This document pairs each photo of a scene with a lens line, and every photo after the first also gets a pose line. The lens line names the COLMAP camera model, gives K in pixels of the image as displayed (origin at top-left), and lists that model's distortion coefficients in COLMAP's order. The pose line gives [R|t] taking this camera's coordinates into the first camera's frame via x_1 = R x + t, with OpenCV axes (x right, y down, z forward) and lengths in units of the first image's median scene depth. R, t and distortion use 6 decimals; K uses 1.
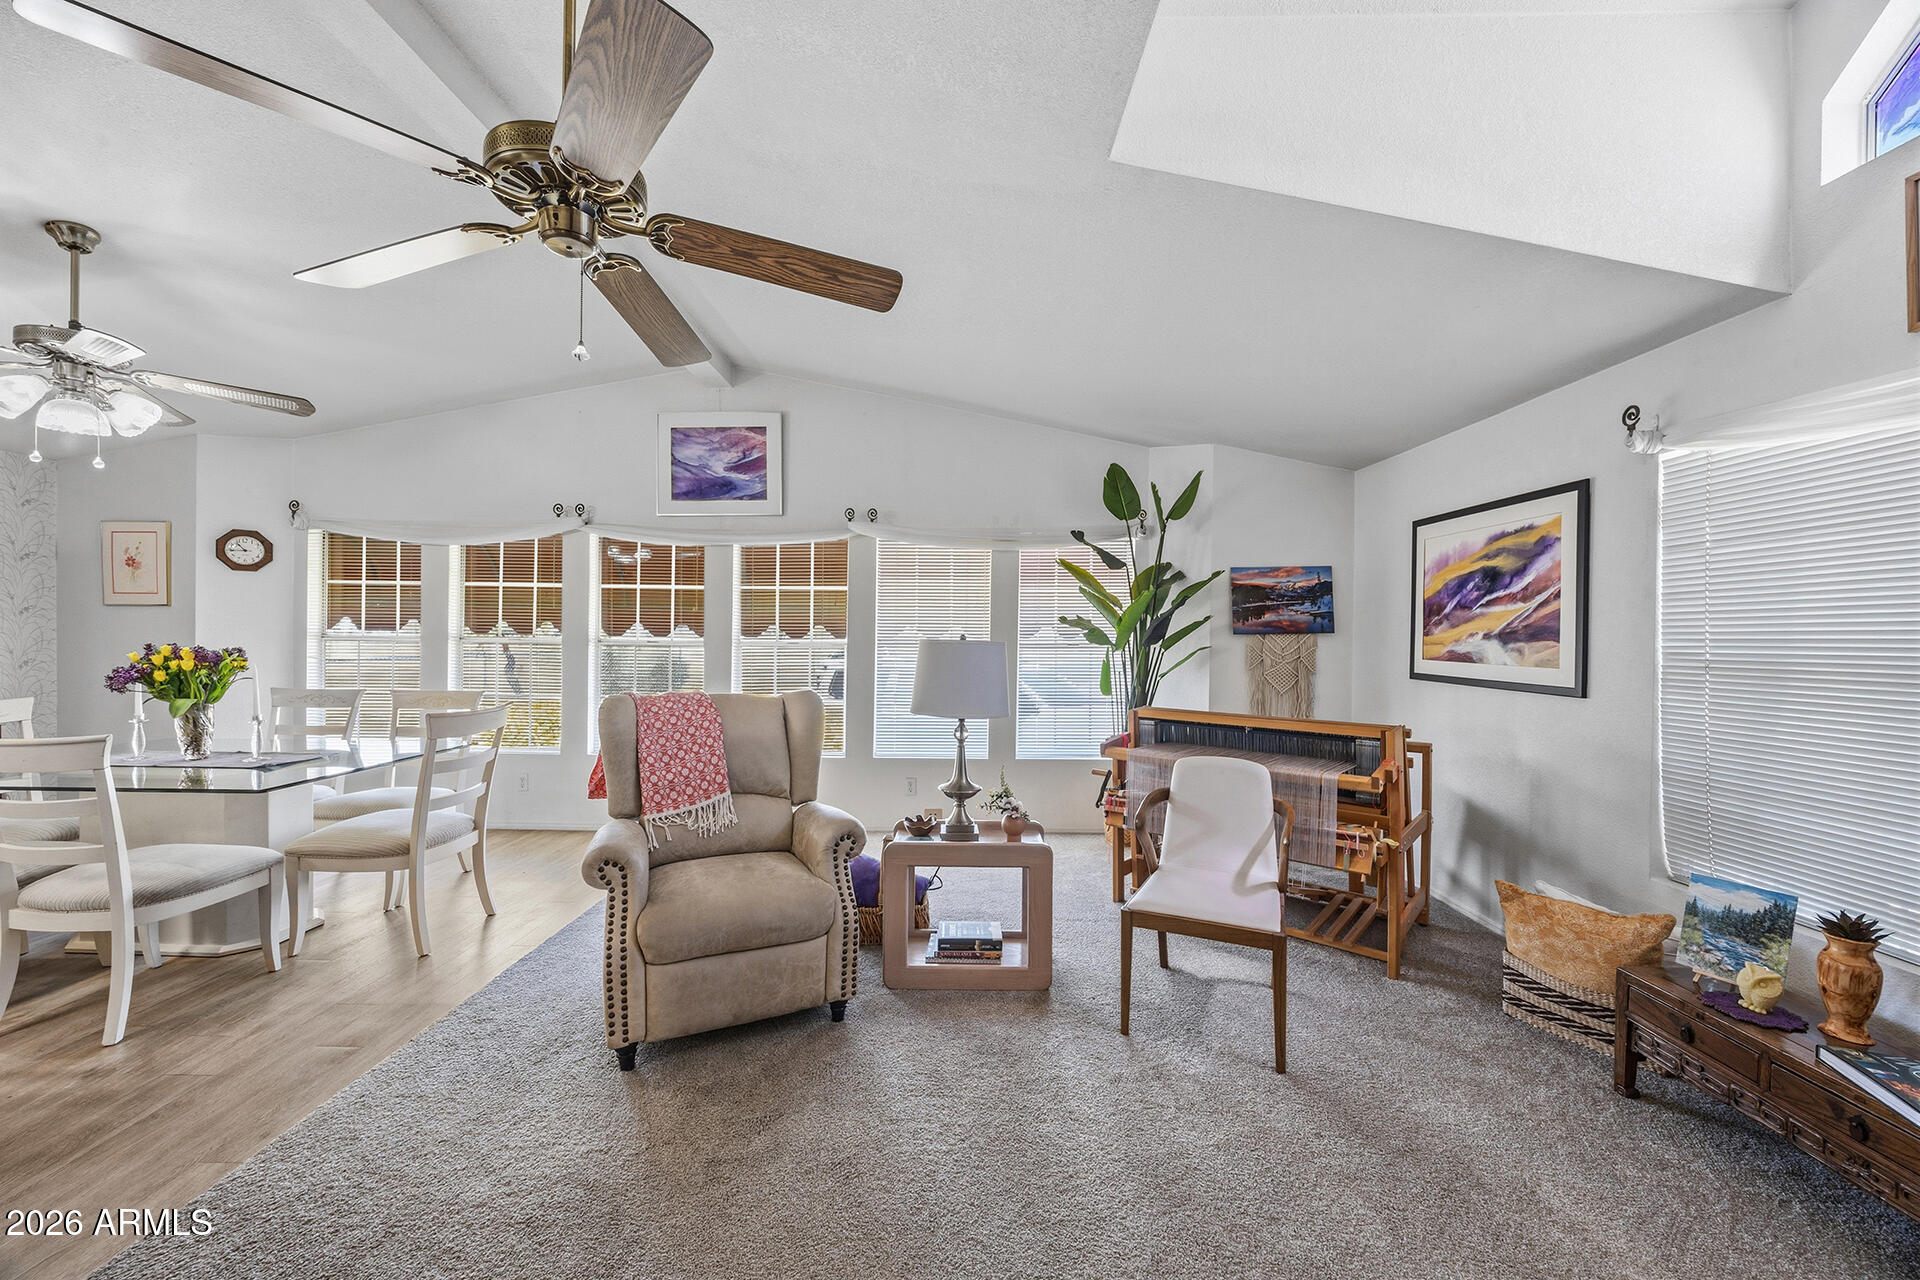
lens RADIAL K [[729.0, 0, 960.0], [0, 729.0, 640.0], [0, 0, 1]] dist [-0.002931, 0.000079]
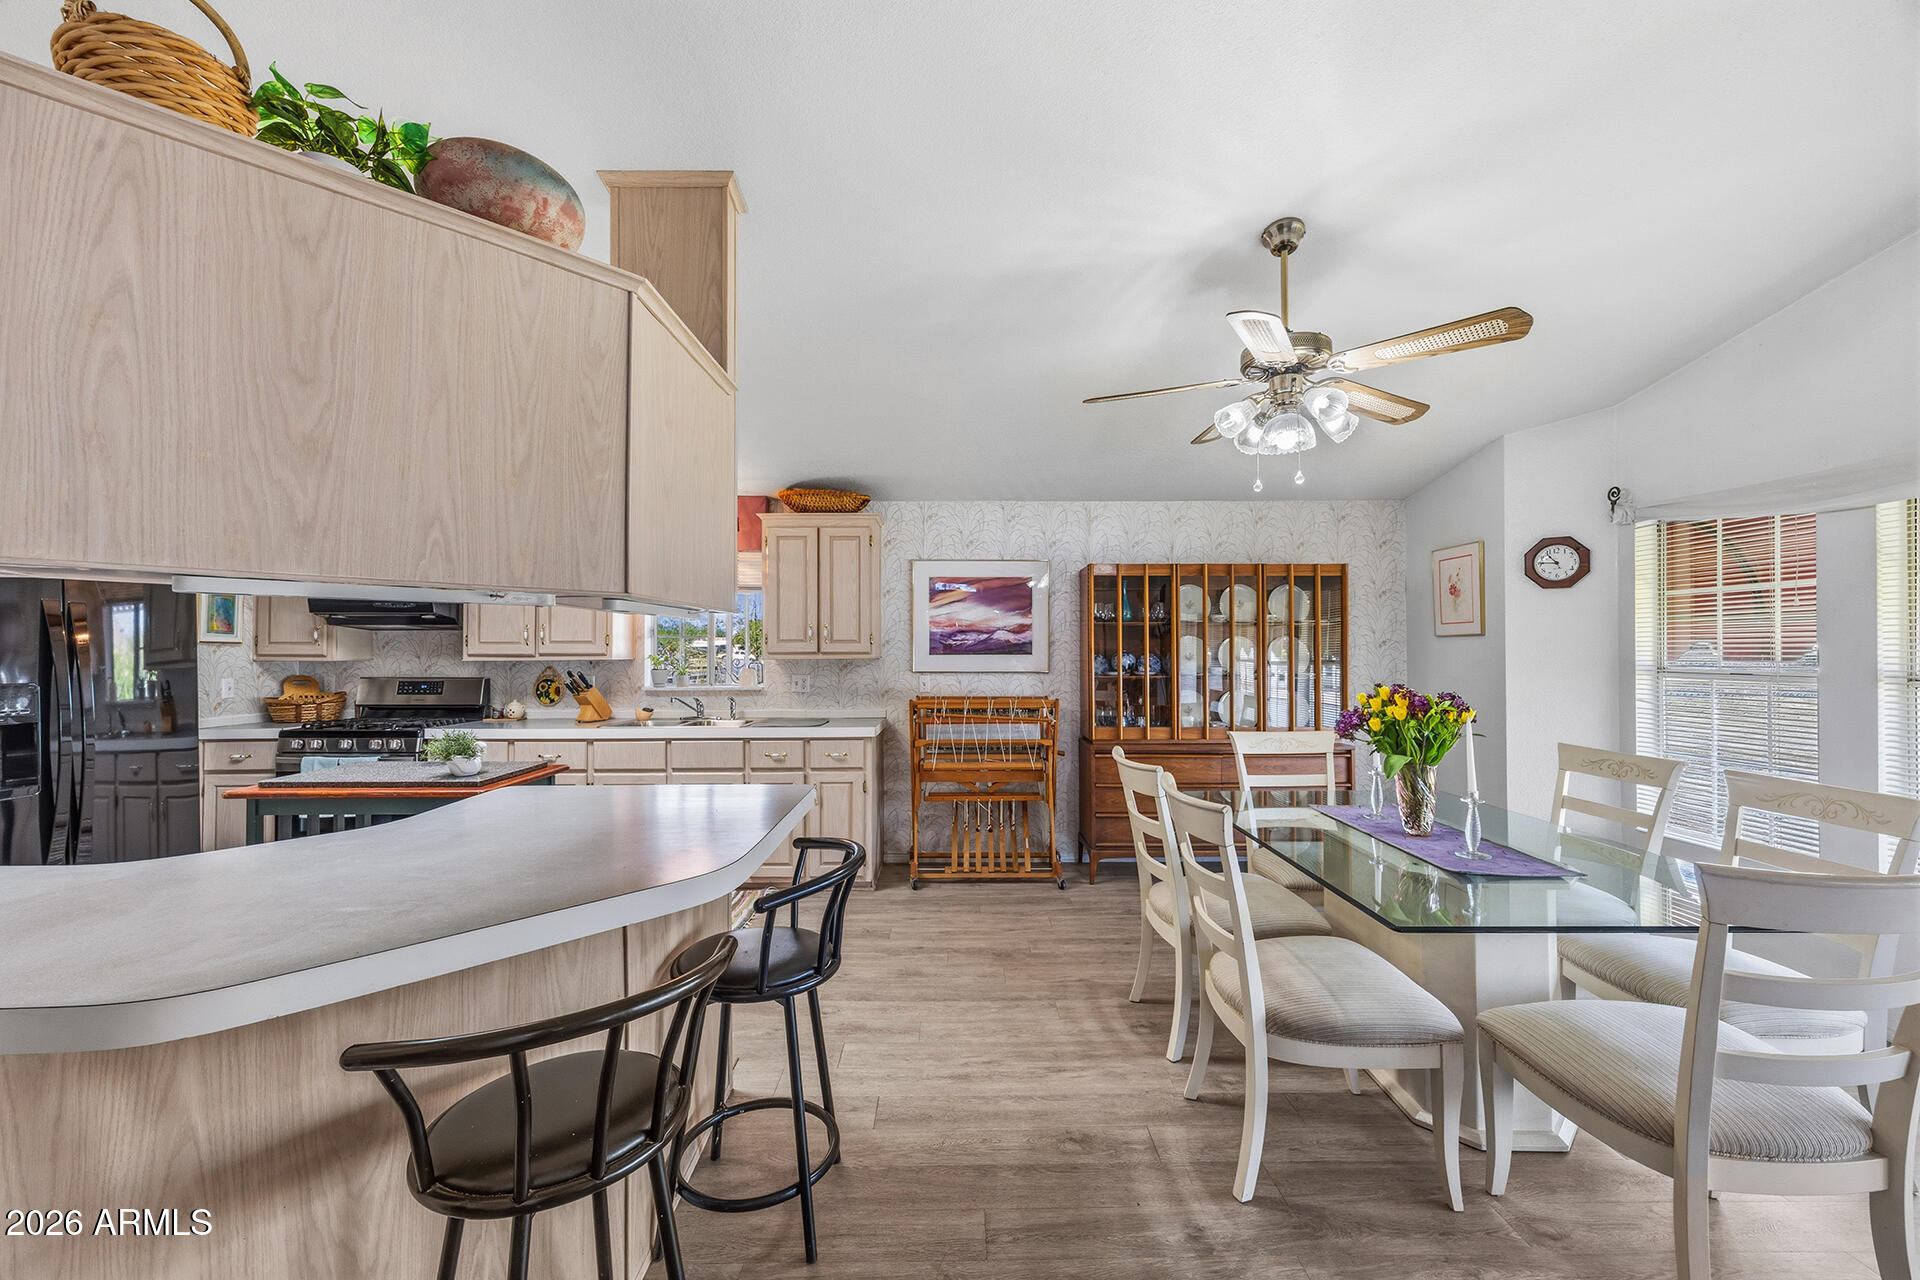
lens RADIAL K [[754.3, 0, 965.3], [0, 754.3, 642.1], [0, 0, 1]] dist [0.005852, -0.000082]
pose [[0.019576, -0.021982, -0.999567, -0.257897], [-0.006338, 0.999735, -0.022110, -0.020973], [0.999788, 0.006768, 0.019431, 0.517126]]
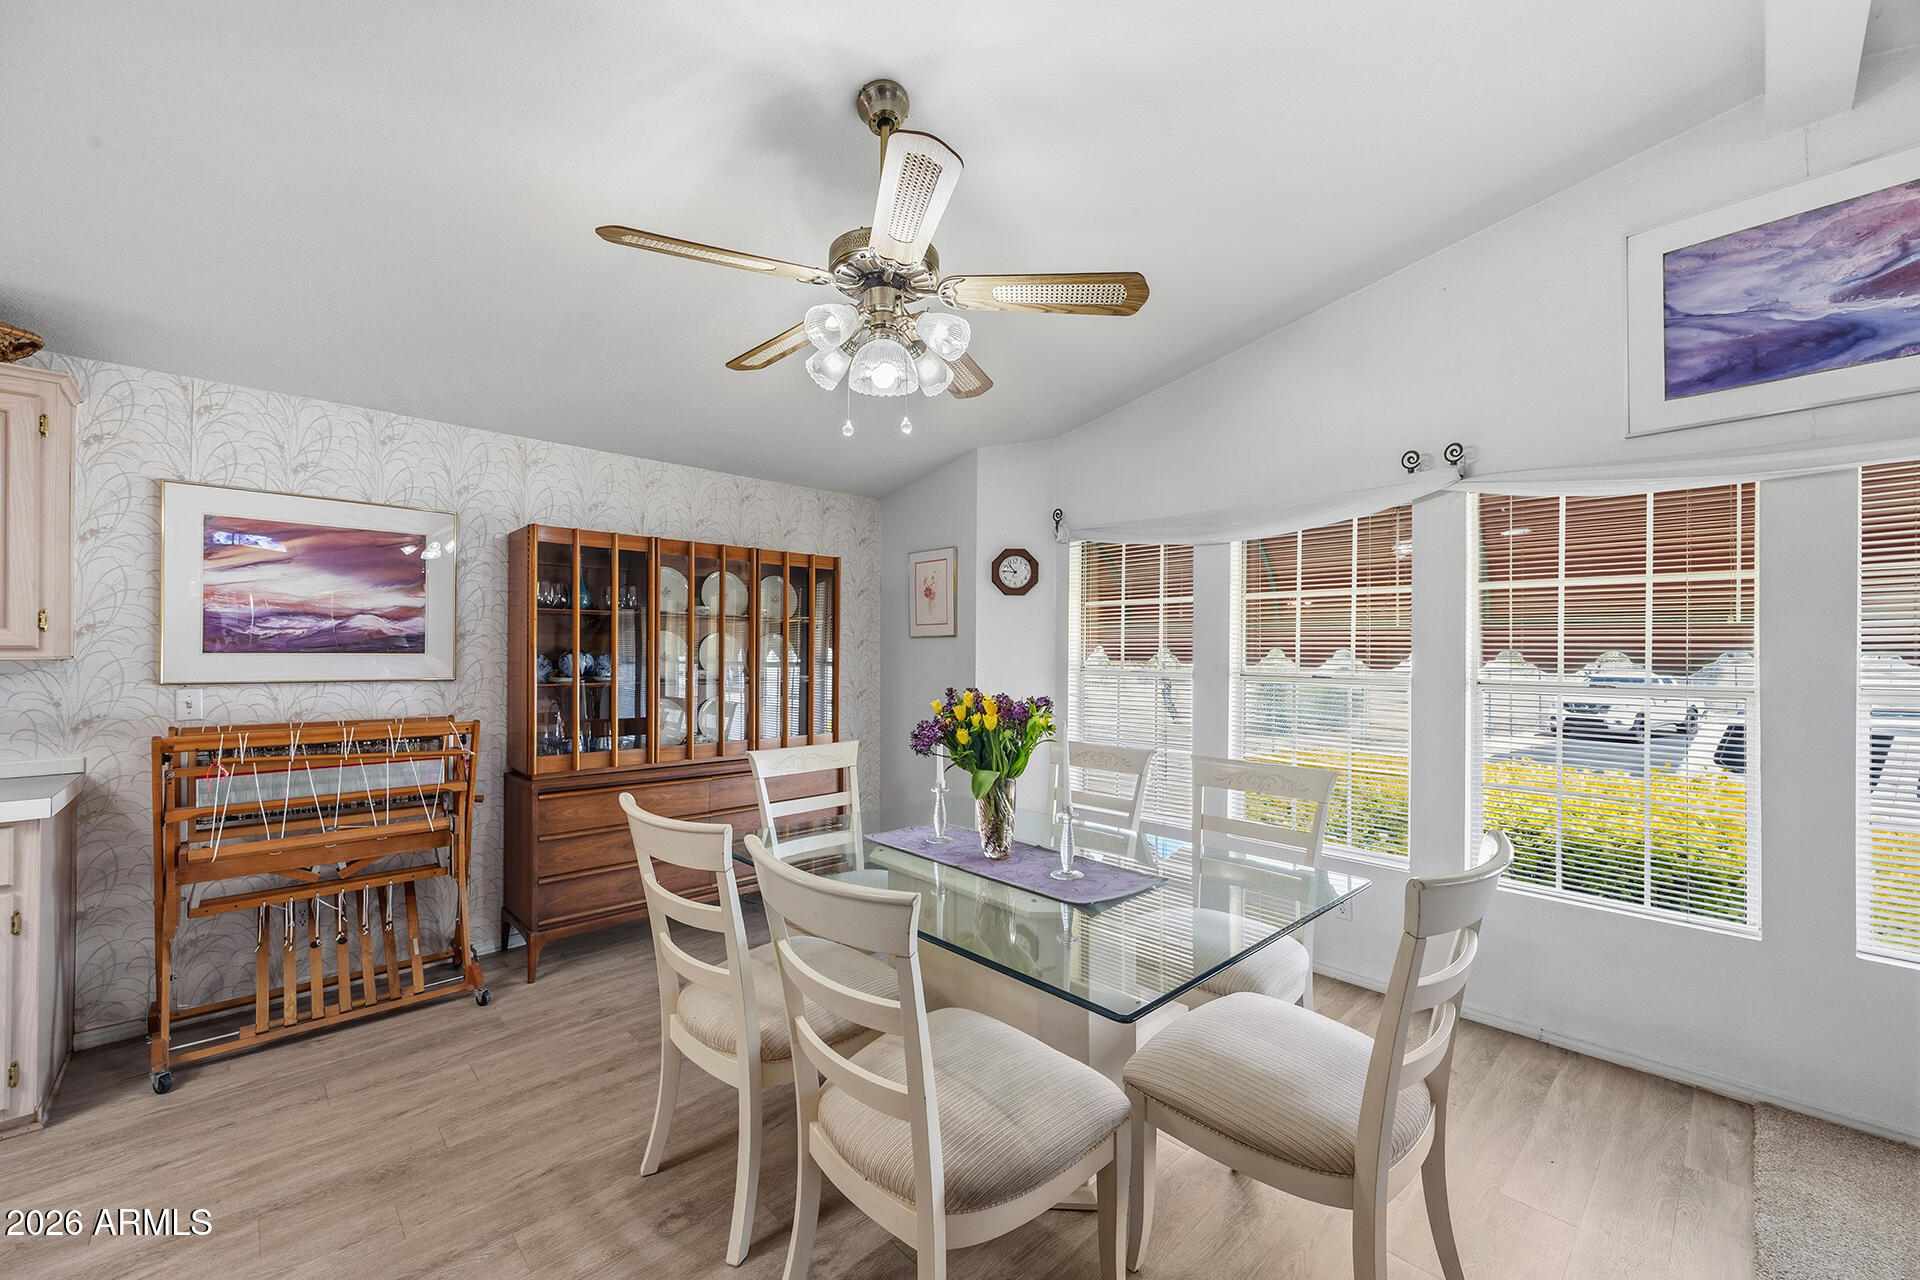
lens RADIAL K [[755.6, 0, 962.7], [0, 755.6, 649.2], [0, 0, 1]] dist [0.001668, 0.000025]
pose [[0.698925, -0.009802, -0.715128, -0.578215], [-0.003858, 0.999840, -0.017475, -0.021045], [0.715184, 0.014973, 0.698775, 0.489300]]
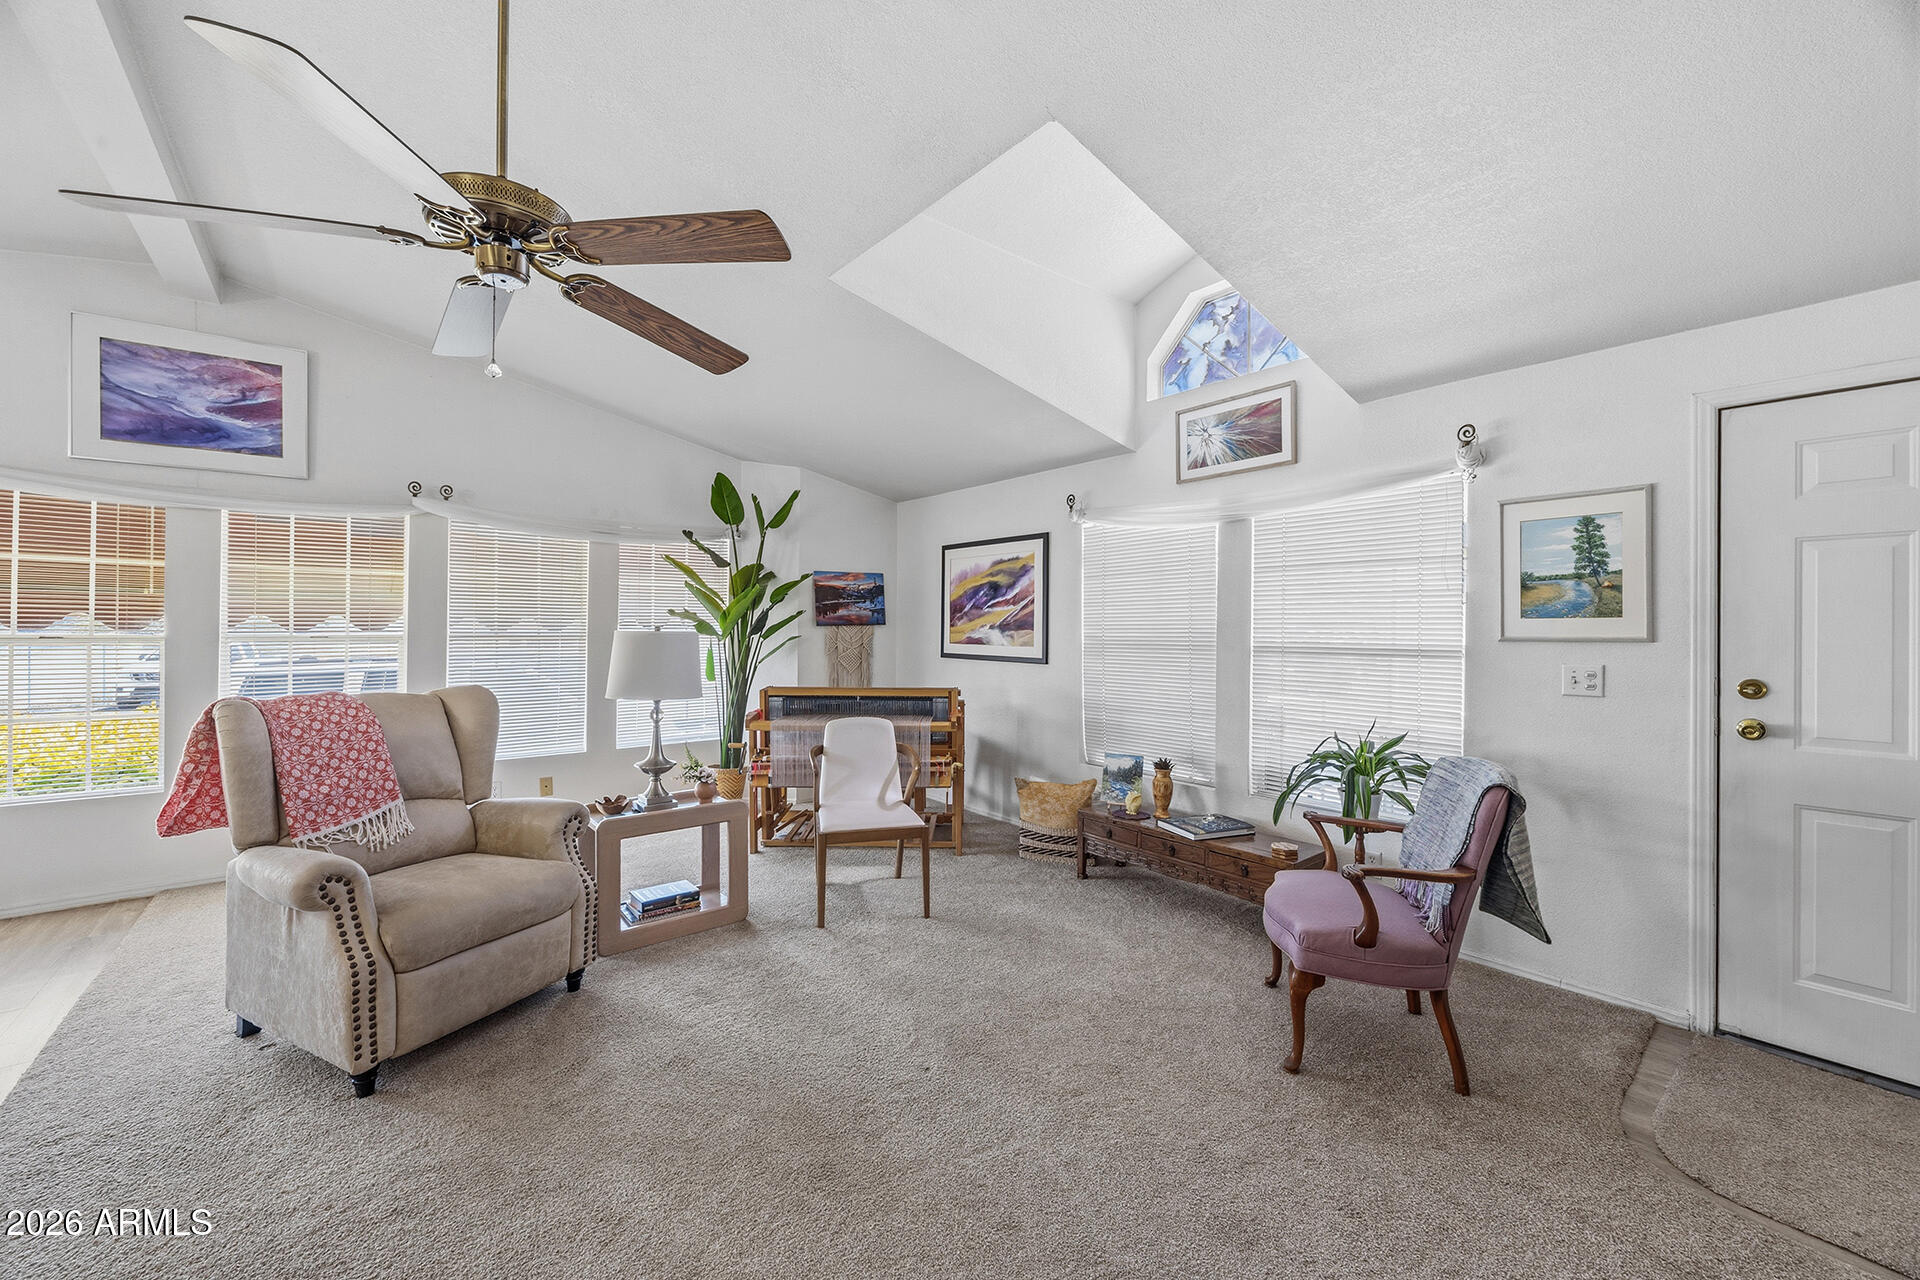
lens RADIAL K [[737.6, 0, 964.2], [0, 737.6, 630.9], [0, 0, 1]] dist [-0.001541, -0.000136]
pose [[0.762524, -0.005296, 0.646938, -0.346907], [0.005855, 0.999982, 0.001285, 0.000896], [-0.646933, 0.002808, 0.762542, -0.151570]]
